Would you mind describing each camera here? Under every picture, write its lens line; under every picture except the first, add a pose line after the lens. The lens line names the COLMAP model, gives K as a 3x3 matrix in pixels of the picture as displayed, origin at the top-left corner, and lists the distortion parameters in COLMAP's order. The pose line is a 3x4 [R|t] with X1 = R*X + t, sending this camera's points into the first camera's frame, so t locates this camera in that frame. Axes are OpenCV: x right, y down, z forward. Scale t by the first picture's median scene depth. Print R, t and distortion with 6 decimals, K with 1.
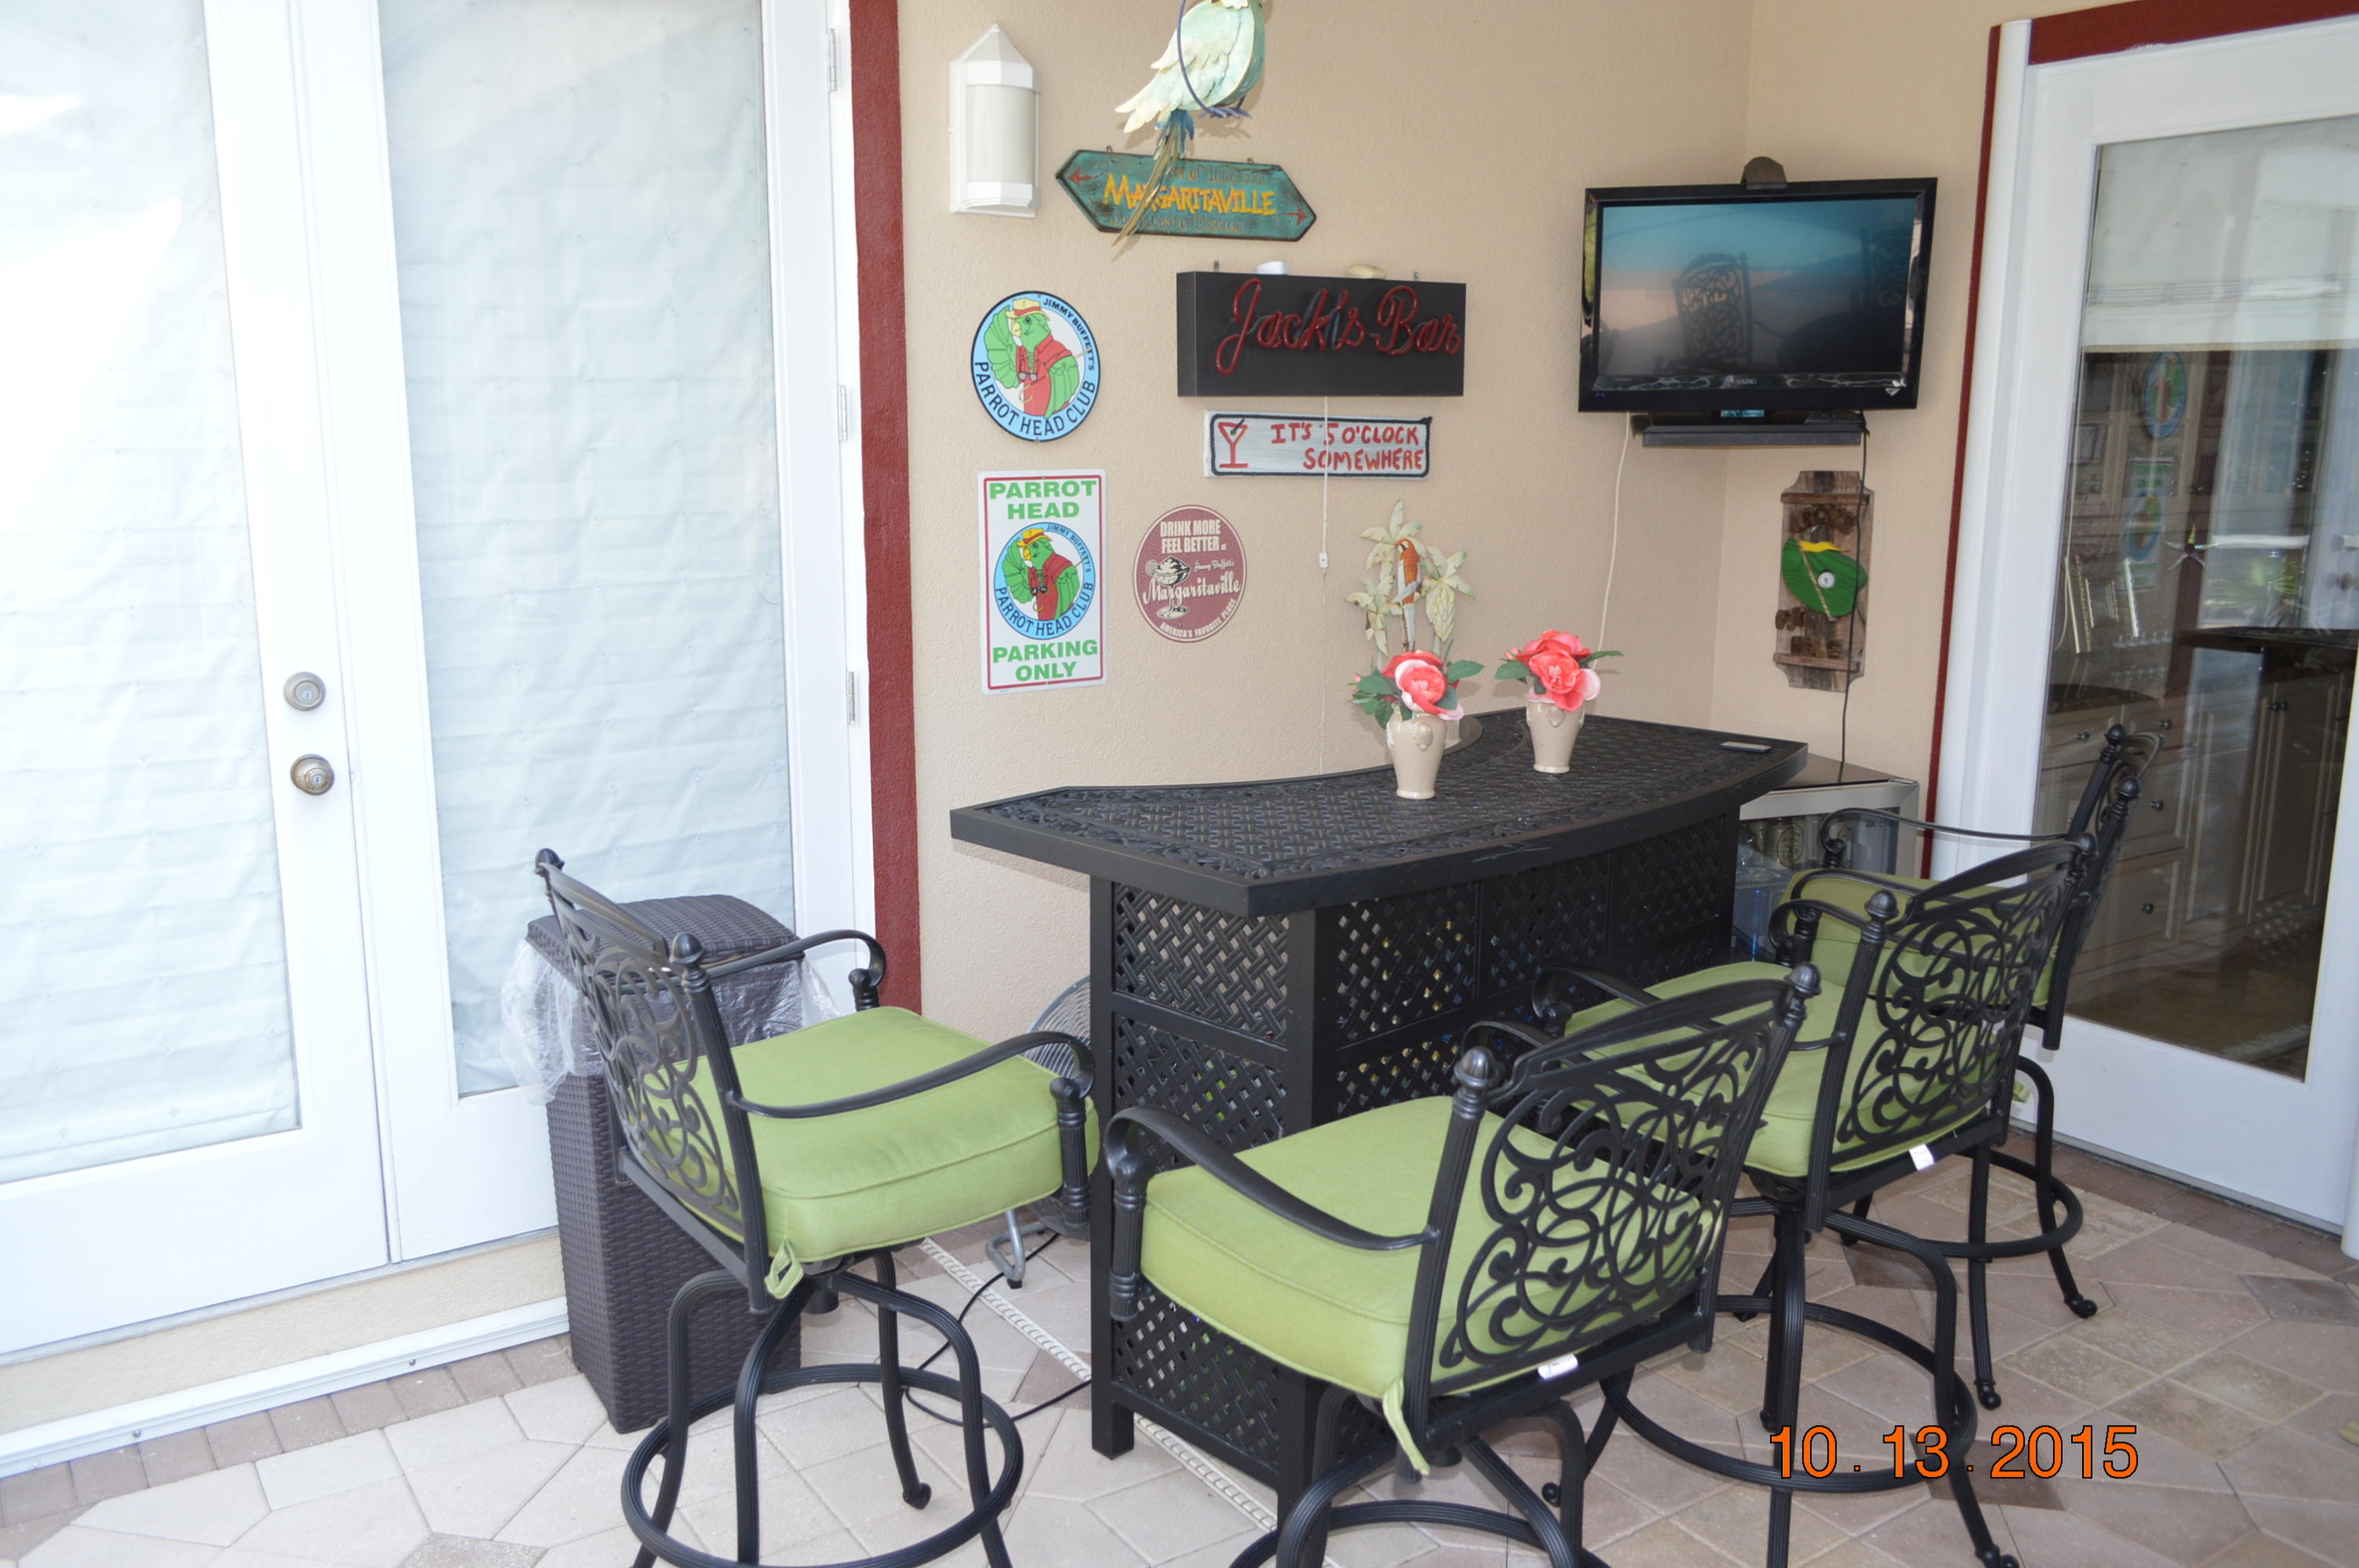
lens RADIAL K [[1880.7, 0, 1181.3], [0, 1880.7, 777.6], [0, 0, 1]] dist [-0.010105, -0.004846]
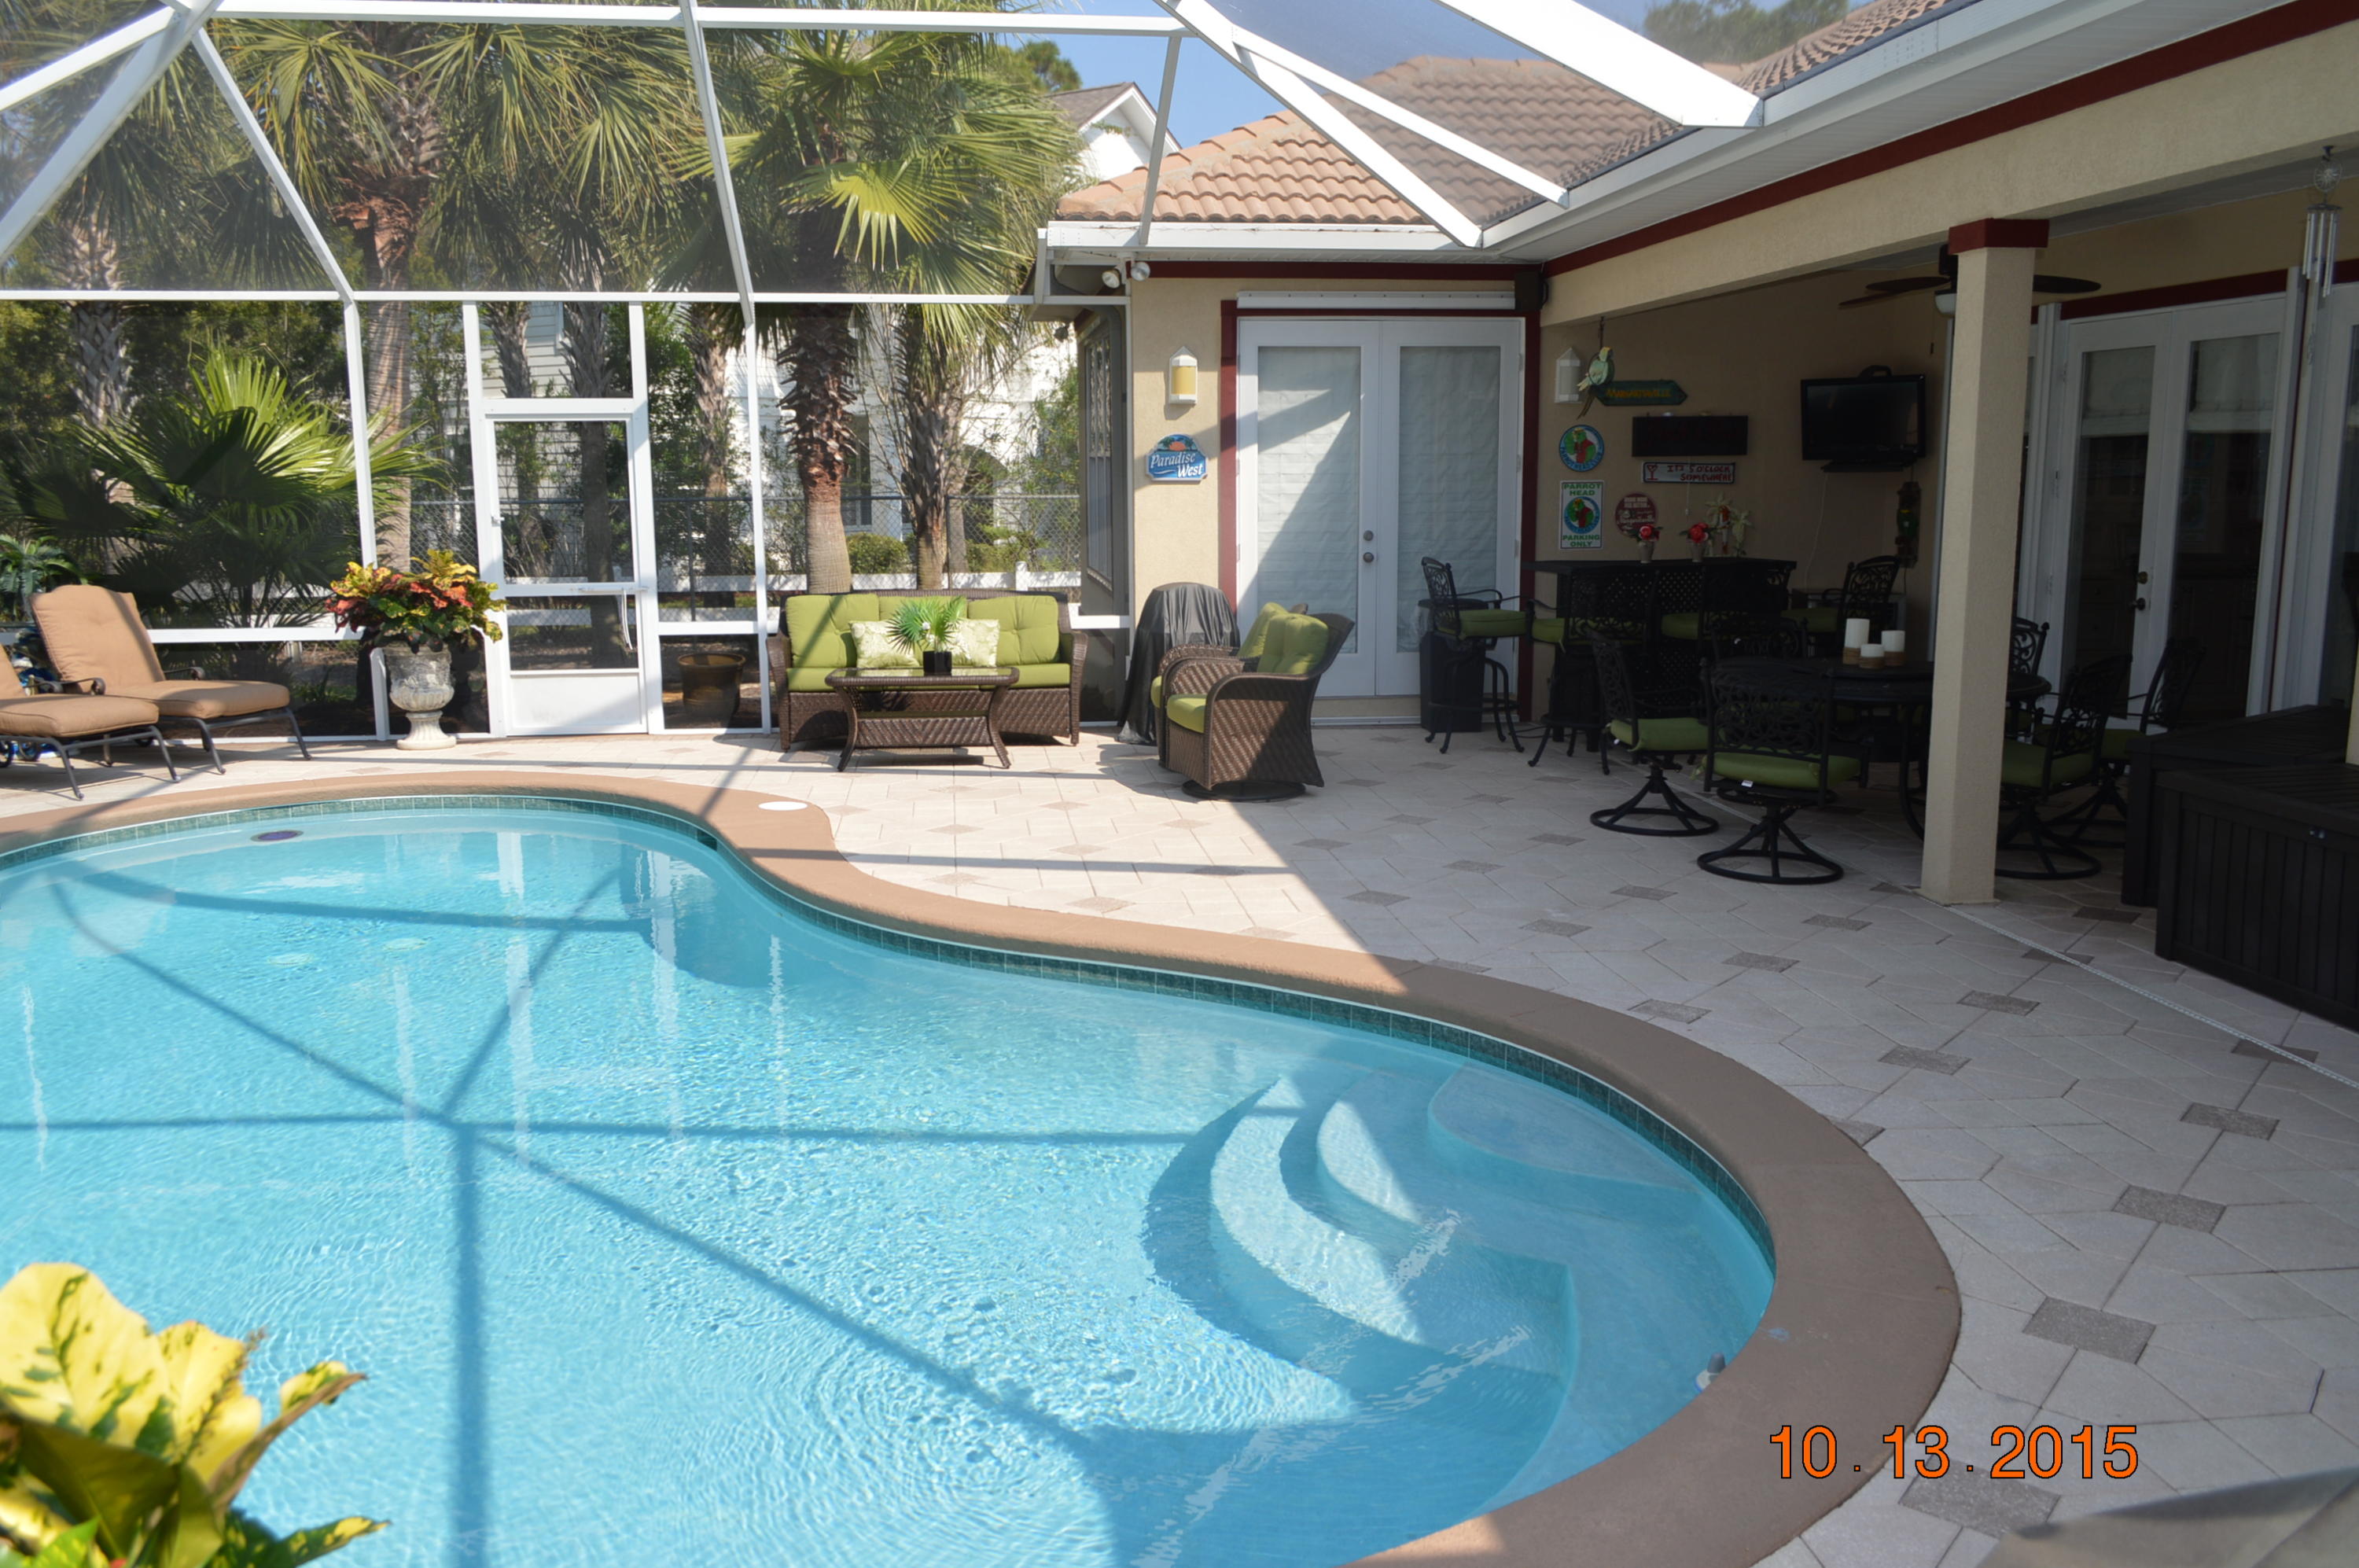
lens RADIAL K [[1880.7, 0, 1179.3], [0, 1880.7, 800.5], [0, 0, 1]] dist [-0.010105, -0.004846]
pose [[0.881960, 0.072888, -0.465655, 0.818078], [-0.079235, 0.996838, 0.005962, 0.399560], [0.464617, 0.031638, 0.884947, -2.054296]]
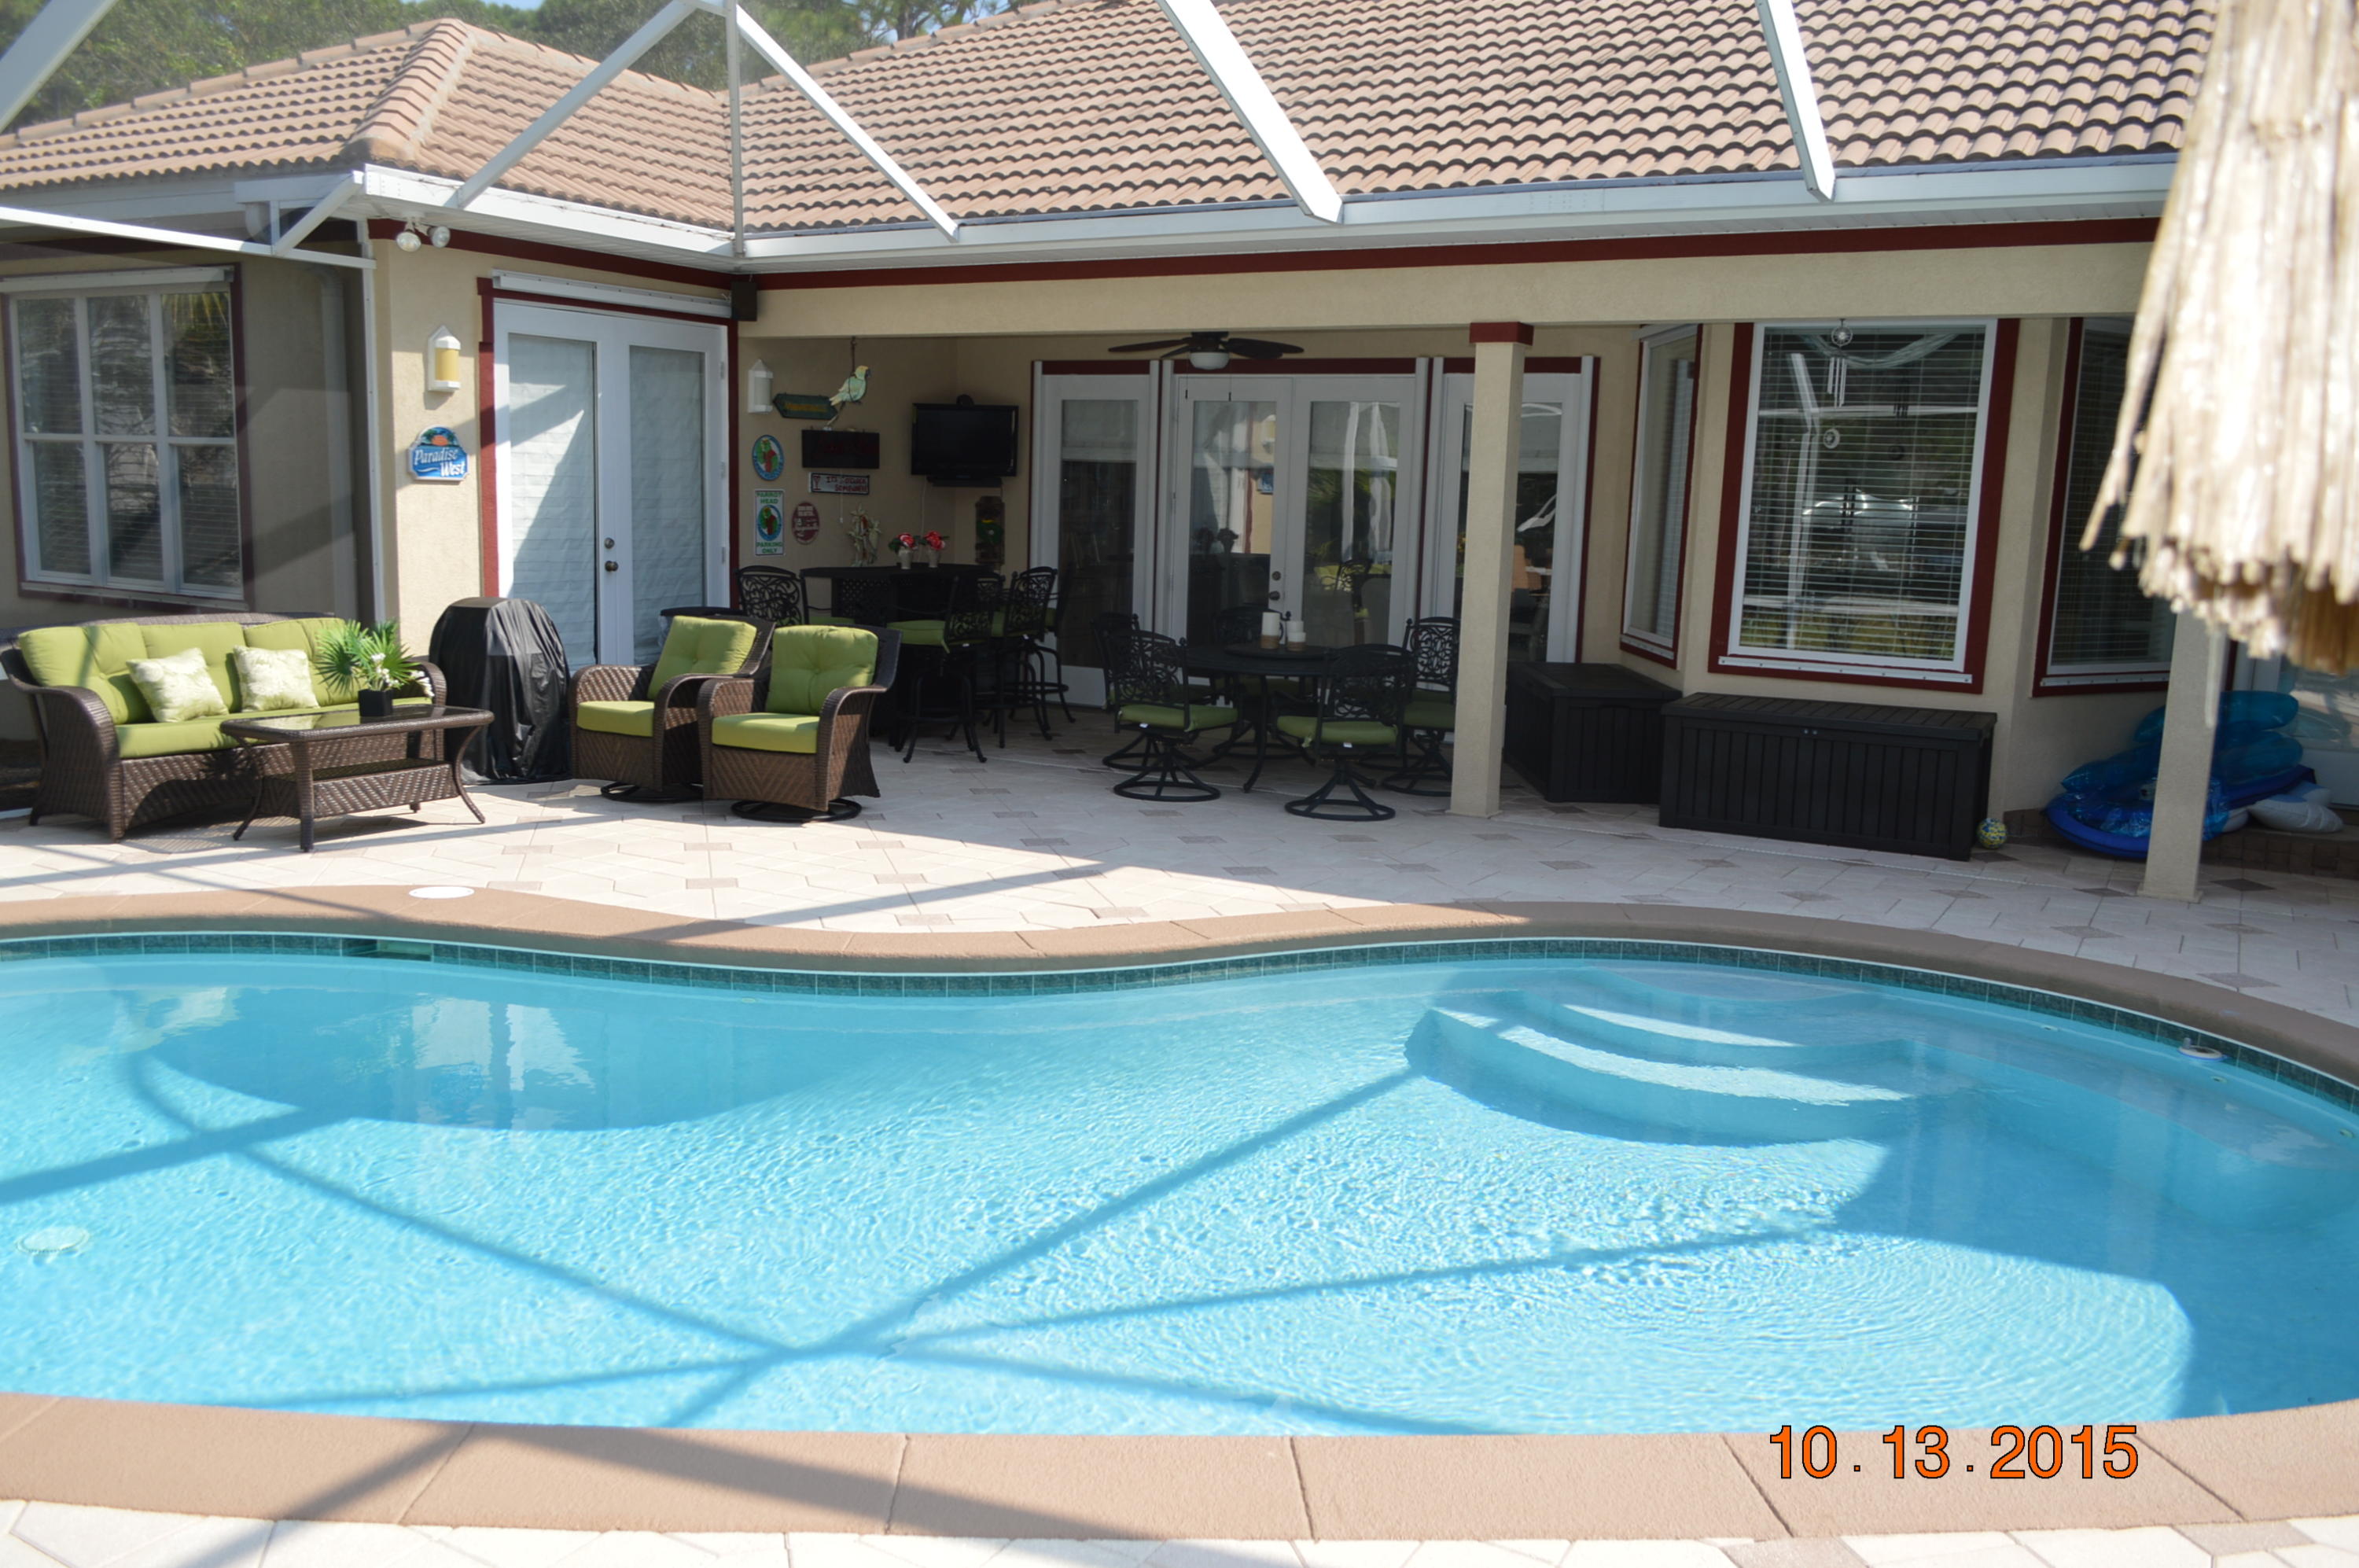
lens RADIAL K [[1880.7, 0, 1166.2], [0, 1880.7, 786.7], [0, 0, 1]] dist [-0.010105, -0.004846]
pose [[0.903091, -0.045533, 0.427029, -0.840966], [0.055508, 0.998398, -0.010934, 0.415470], [-0.425848, 0.033578, 0.904172, -2.171016]]
